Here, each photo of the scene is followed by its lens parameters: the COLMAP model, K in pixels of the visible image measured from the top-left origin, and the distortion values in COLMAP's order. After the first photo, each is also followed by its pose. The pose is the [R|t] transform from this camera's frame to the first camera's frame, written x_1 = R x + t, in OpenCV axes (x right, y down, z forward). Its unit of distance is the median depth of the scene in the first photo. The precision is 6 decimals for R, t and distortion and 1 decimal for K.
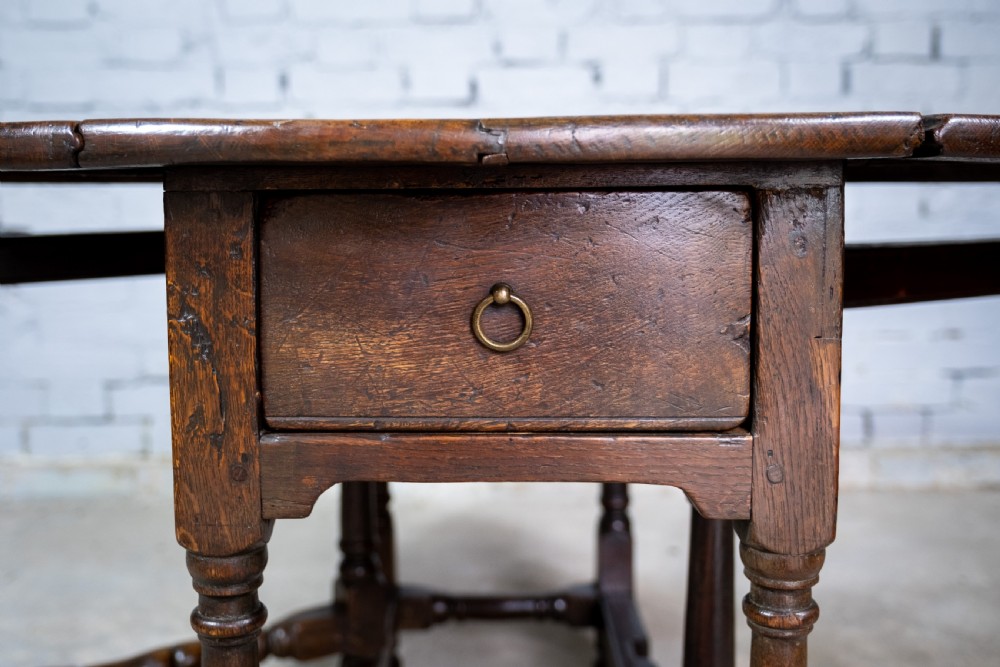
lens RADIAL K [[1146.4, 0, 494.8], [0, 1146.4, 297.5], [0, 0, 1]] dist [-0.021287, 0.014756]
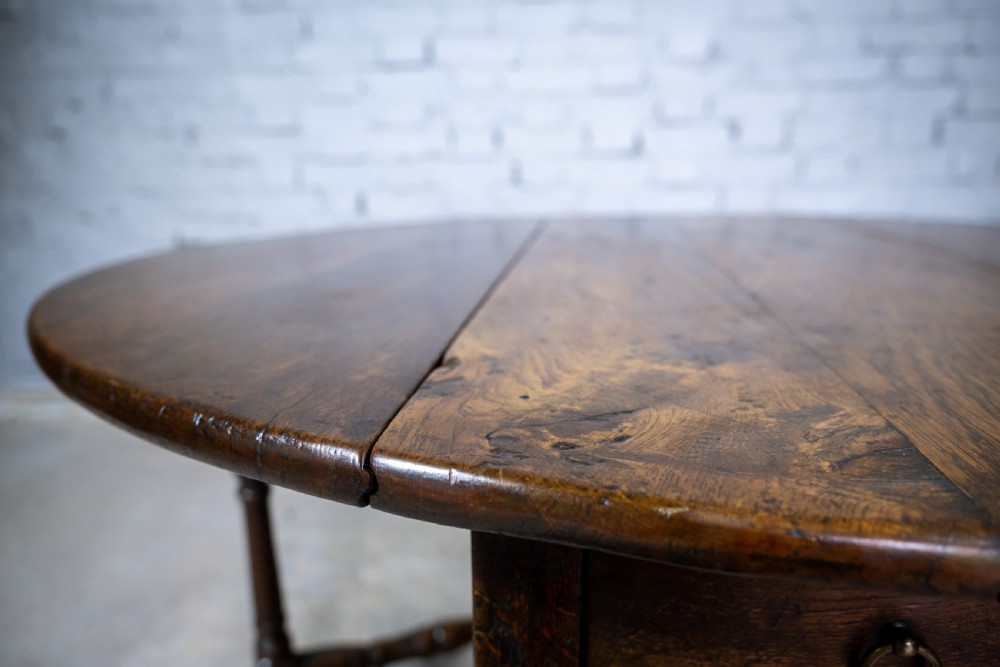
lens RADIAL K [[725.9, 0, 504.1], [0, 725.9, 338.7], [0, 0, 1]] dist [-0.021602, -0.001498]
pose [[0.989299, 0.029180, -0.142957, -0.192962], [-0.010585, 0.991570, 0.129143, -0.260202], [0.145521, -0.126248, 0.981267, 0.506453]]
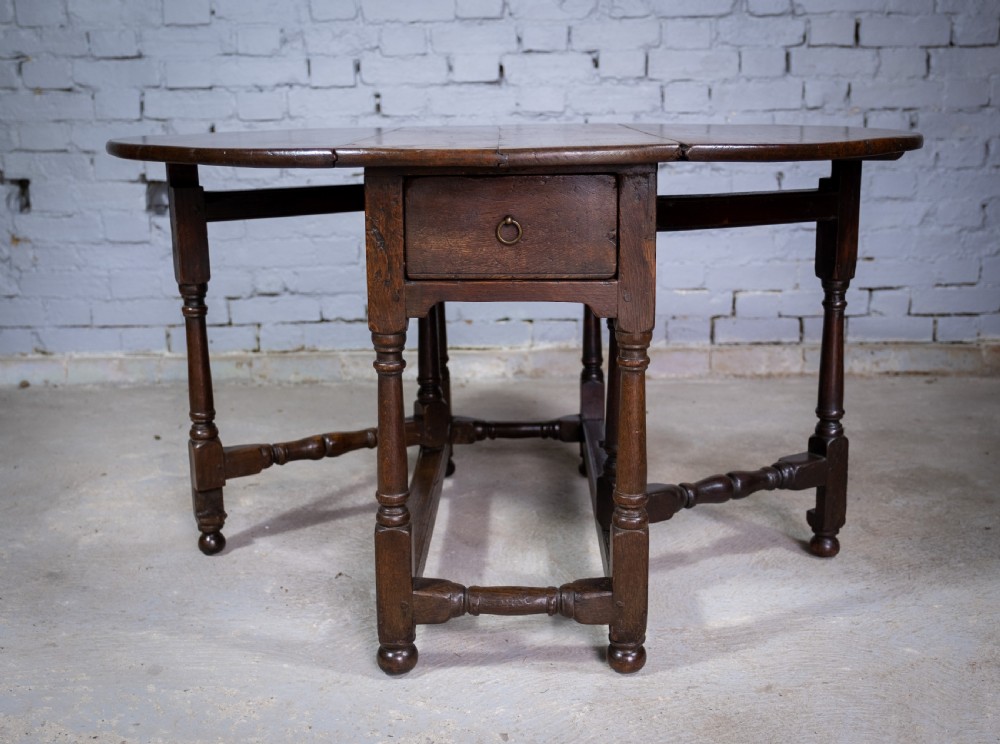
lens RADIAL K [[1117.4, 0, 500.5], [0, 1117.4, 349.4], [0, 0, 1]] dist [-0.002441, -0.010009]
pose [[0.999730, -0.000978, -0.023225, 0.041251], [0.003266, 0.995112, 0.098694, 0.034600], [0.023015, -0.098743, 0.994847, -1.278985]]
